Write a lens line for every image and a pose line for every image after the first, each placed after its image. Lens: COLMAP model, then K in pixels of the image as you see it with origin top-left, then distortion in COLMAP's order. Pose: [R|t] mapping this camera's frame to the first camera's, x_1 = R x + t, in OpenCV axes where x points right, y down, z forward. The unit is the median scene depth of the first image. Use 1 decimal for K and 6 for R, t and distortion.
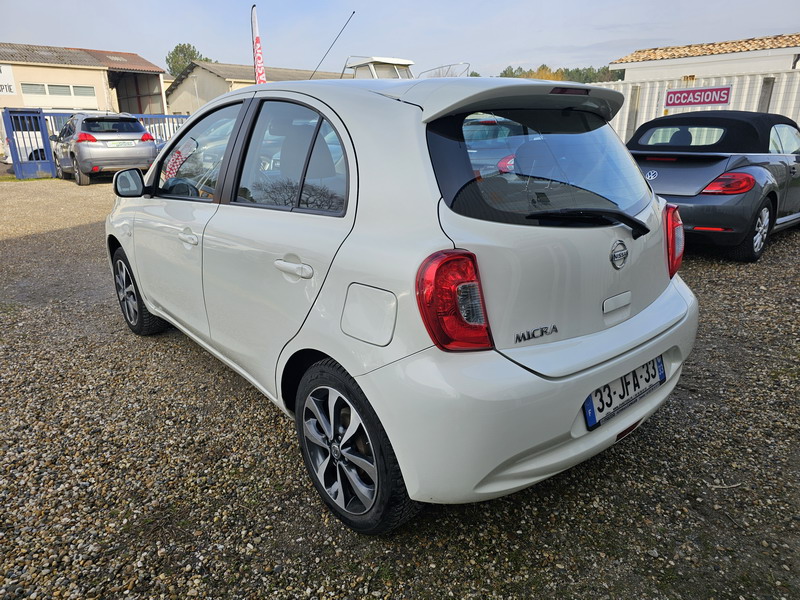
lens RADIAL K [[540.5, 0, 375.4], [0, 540.5, 314.1], [0, 0, 1]] dist [0.053083, -0.041380]
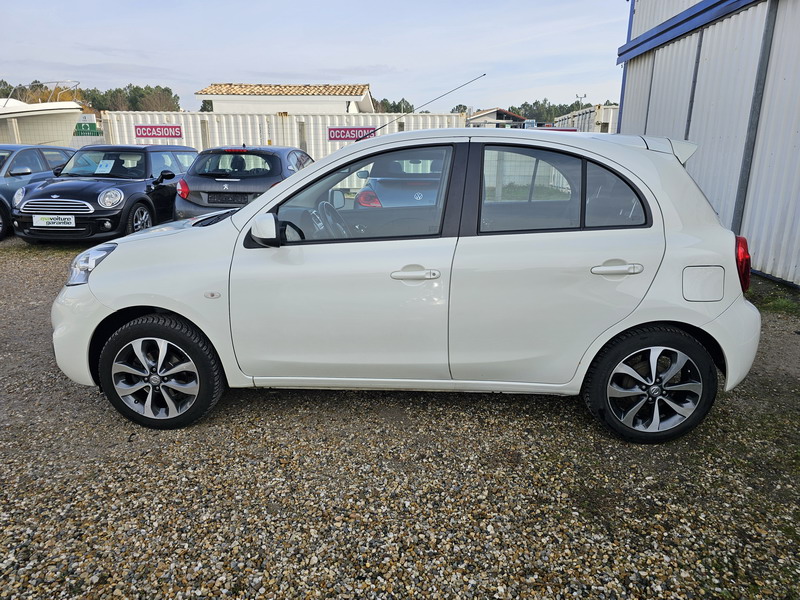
lens RADIAL K [[540.5, 0, 404.3], [0, 540.5, 293.5], [0, 0, 1]] dist [0.053083, -0.041380]
pose [[0.676805, -0.181147, 0.713527, -0.805787], [0.232389, 0.972264, 0.026405, -0.101416], [-0.698520, 0.147945, 0.700130, 0.221632]]
